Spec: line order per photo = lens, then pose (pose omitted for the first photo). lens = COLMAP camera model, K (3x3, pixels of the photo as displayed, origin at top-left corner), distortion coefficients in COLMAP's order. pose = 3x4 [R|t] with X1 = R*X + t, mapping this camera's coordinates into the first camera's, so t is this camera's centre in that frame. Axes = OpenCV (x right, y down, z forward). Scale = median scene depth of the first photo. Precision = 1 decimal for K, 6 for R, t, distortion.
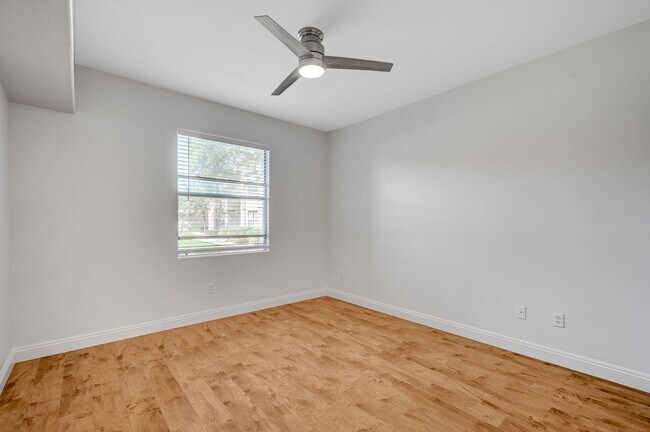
lens RADIAL K [[283.8, 0, 318.9], [0, 283.8, 223.3], [0, 0, 1]] dist [0.003905, -0.001847]
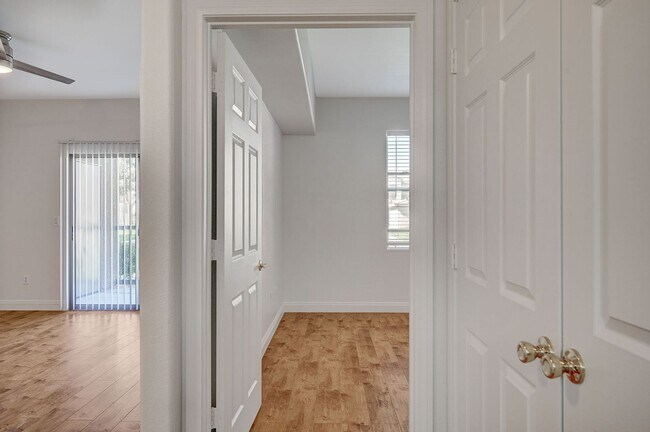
lens RADIAL K [[423.8, 0, 326.9], [0, 423.8, 216.2], [0, 0, 1]] dist [-0.003845, -0.000182]
pose [[0.758994, 0.001384, -0.651096, 0.503388], [-0.002101, 0.999998, -0.000323, -0.002426], [0.651094, 0.001614, 0.758996, -0.501267]]
